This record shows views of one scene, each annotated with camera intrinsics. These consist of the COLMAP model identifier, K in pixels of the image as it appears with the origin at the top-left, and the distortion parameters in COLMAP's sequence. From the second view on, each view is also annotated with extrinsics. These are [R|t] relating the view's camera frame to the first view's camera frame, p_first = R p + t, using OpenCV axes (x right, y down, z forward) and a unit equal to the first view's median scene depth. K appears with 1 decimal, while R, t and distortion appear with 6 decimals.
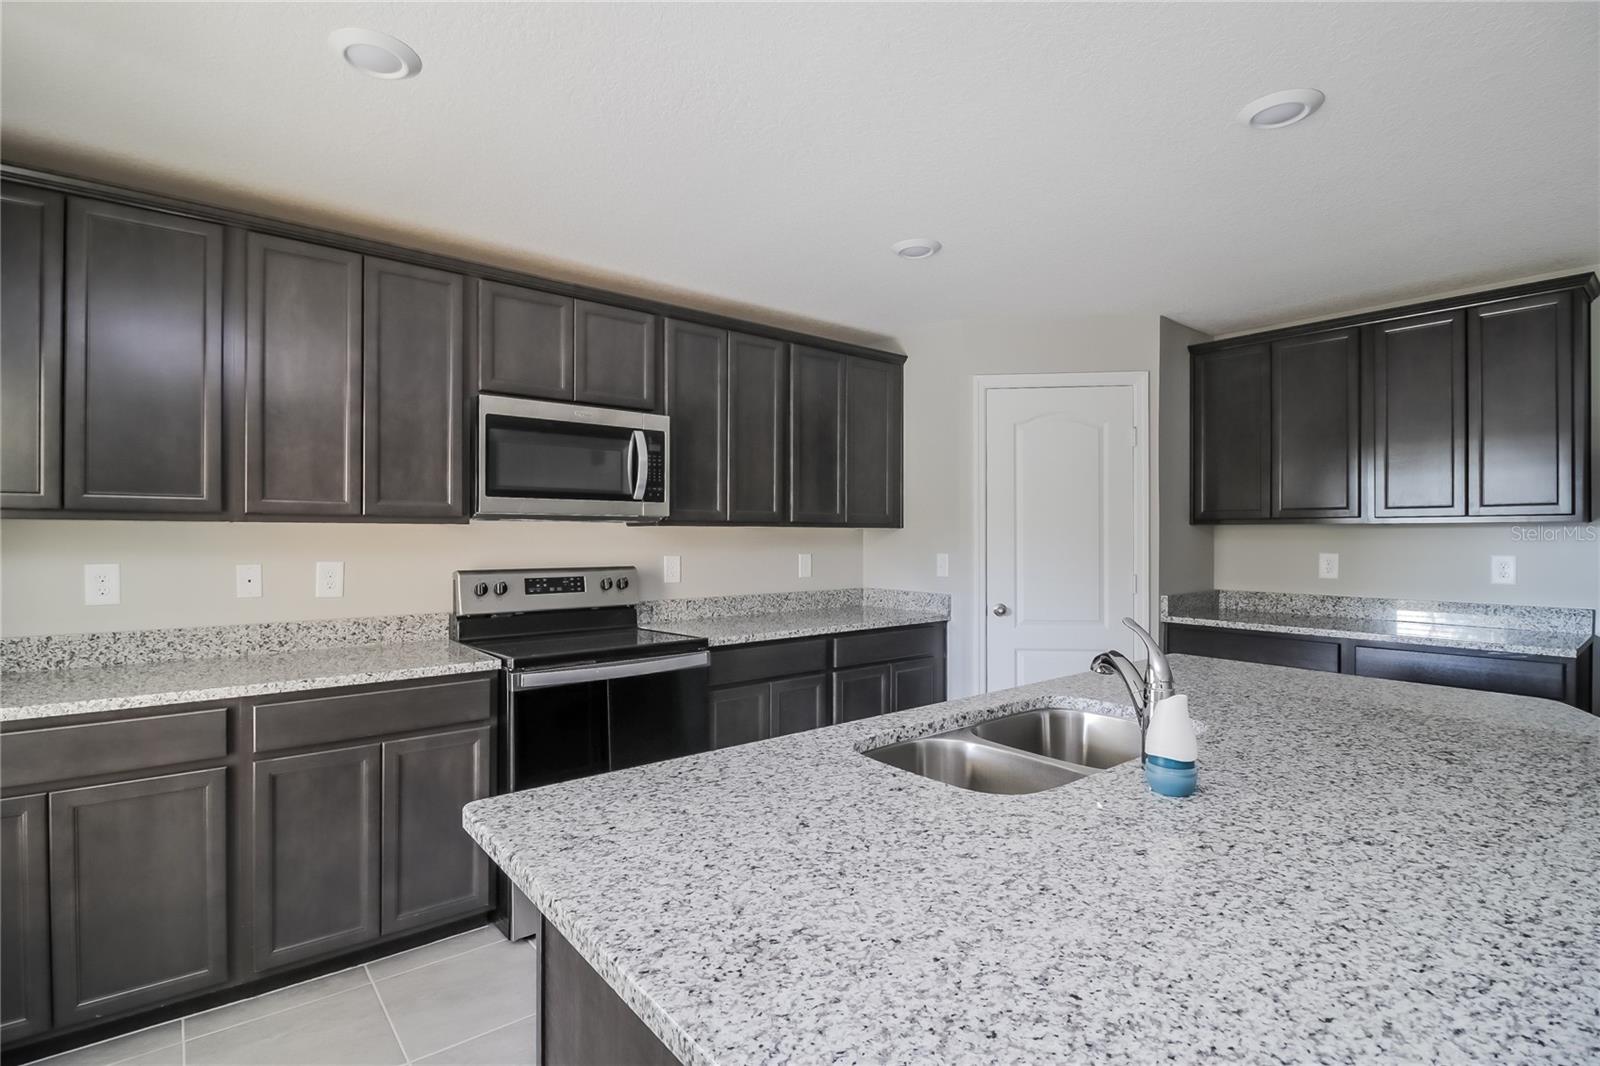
lens RADIAL K [[751.8, 0, 799.9], [0, 751.8, 532.8], [0, 0, 1]] dist [-0.001622, -0.000942]
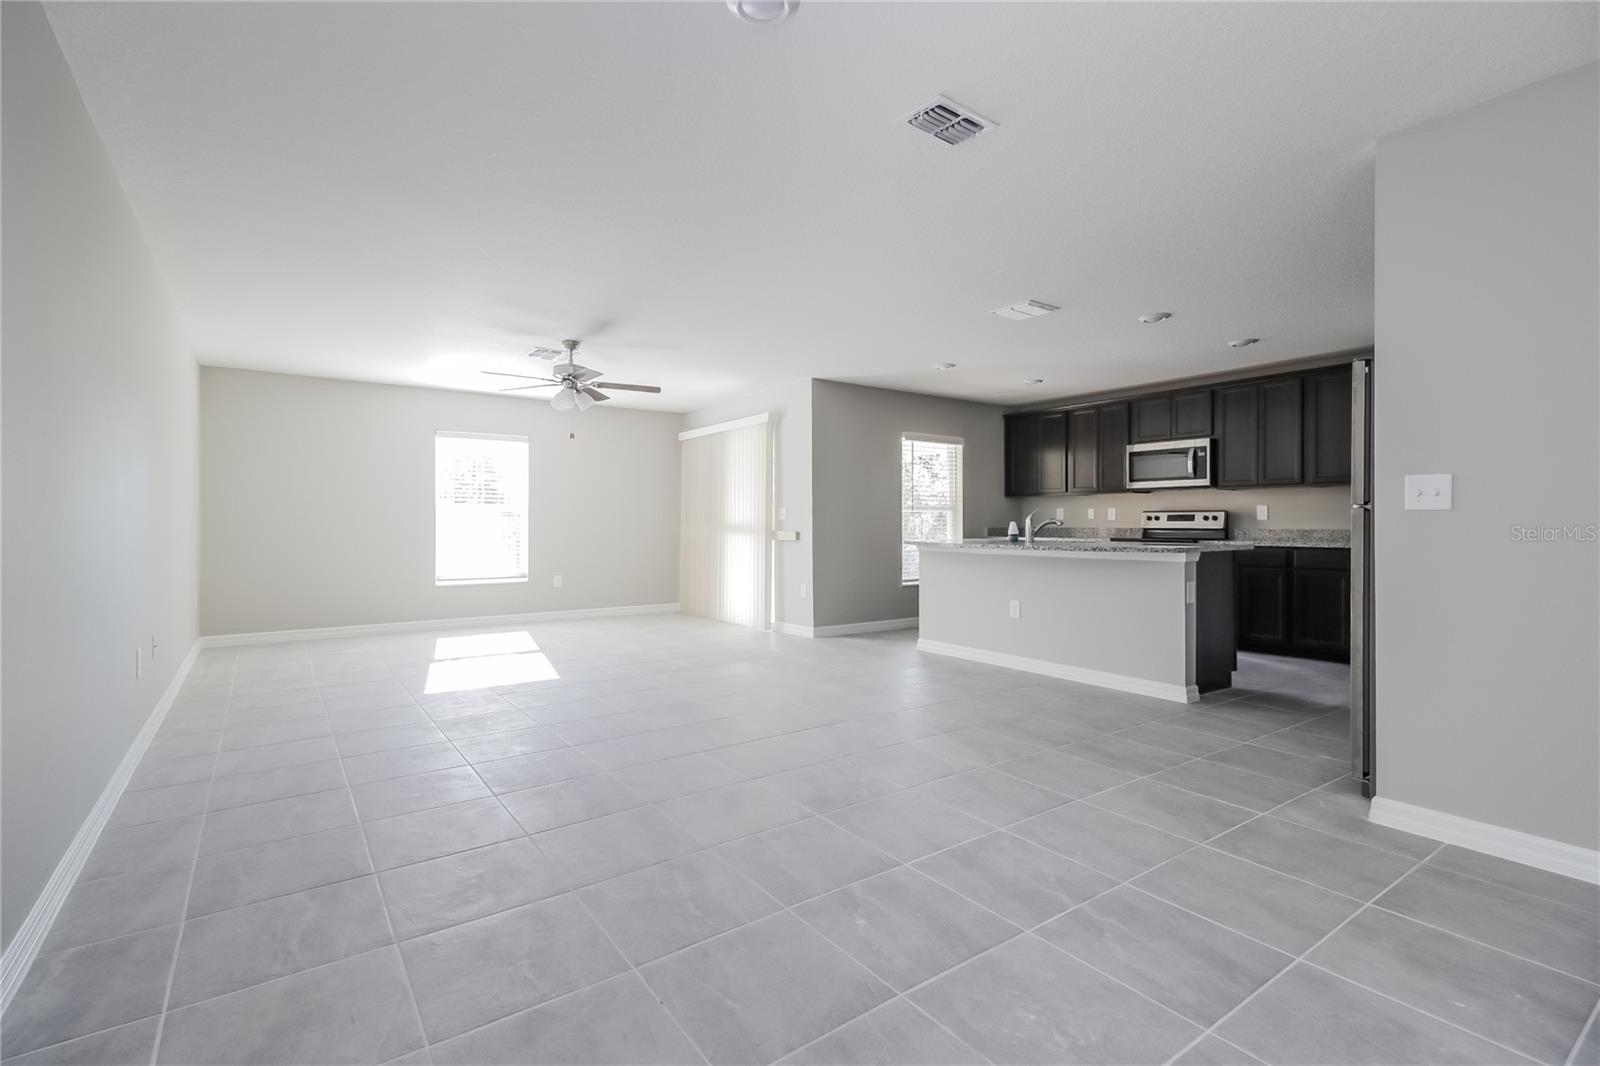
lens RADIAL K [[751.8, 0, 789.7], [0, 751.8, 532.1], [0, 0, 1]] dist [-0.001622, -0.000942]
pose [[-0.052043, 0.004014, -0.998637, 2.040984], [0.000113, 0.999992, 0.004013, 0.104765], [0.998645, 0.000096, -0.052043, -0.078516]]
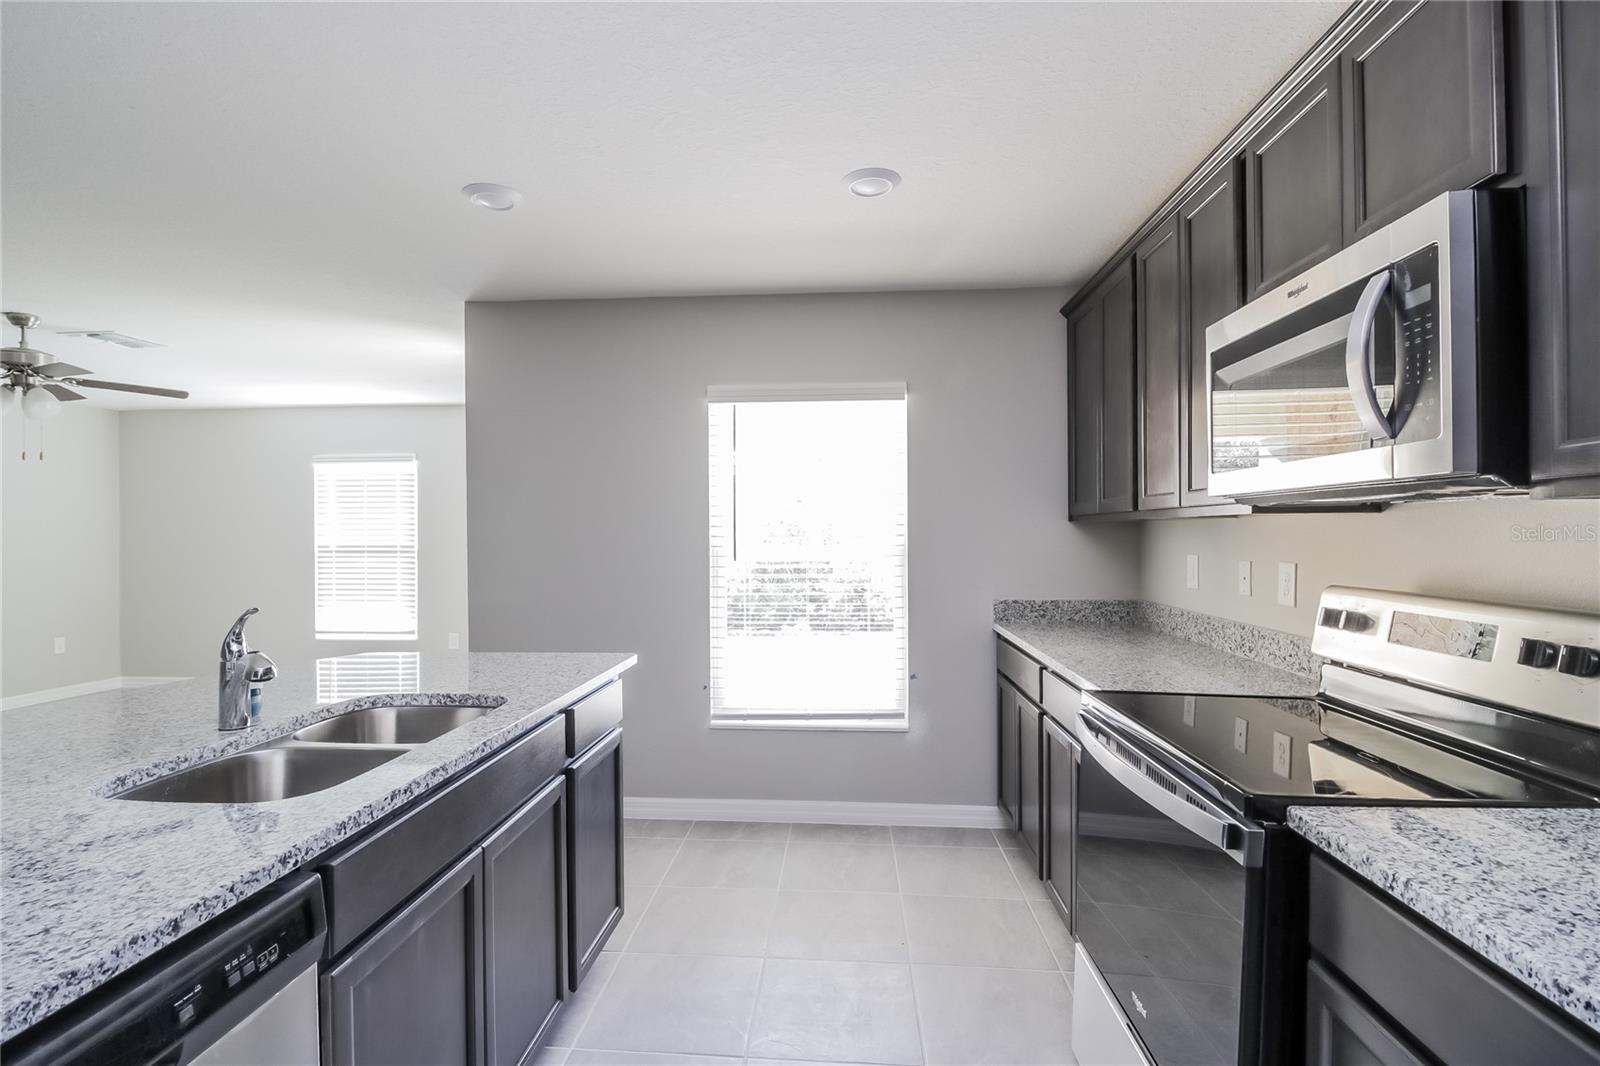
lens RADIAL K [[751.8, 0, 795.5], [0, 751.8, 528.0], [0, 0, 1]] dist [-0.001622, -0.000942]
pose [[-0.679860, -0.002150, -0.733338, 0.293067], [0.005308, 0.999955, -0.007852, 0.004373], [0.733322, -0.009230, -0.679818, 1.023824]]
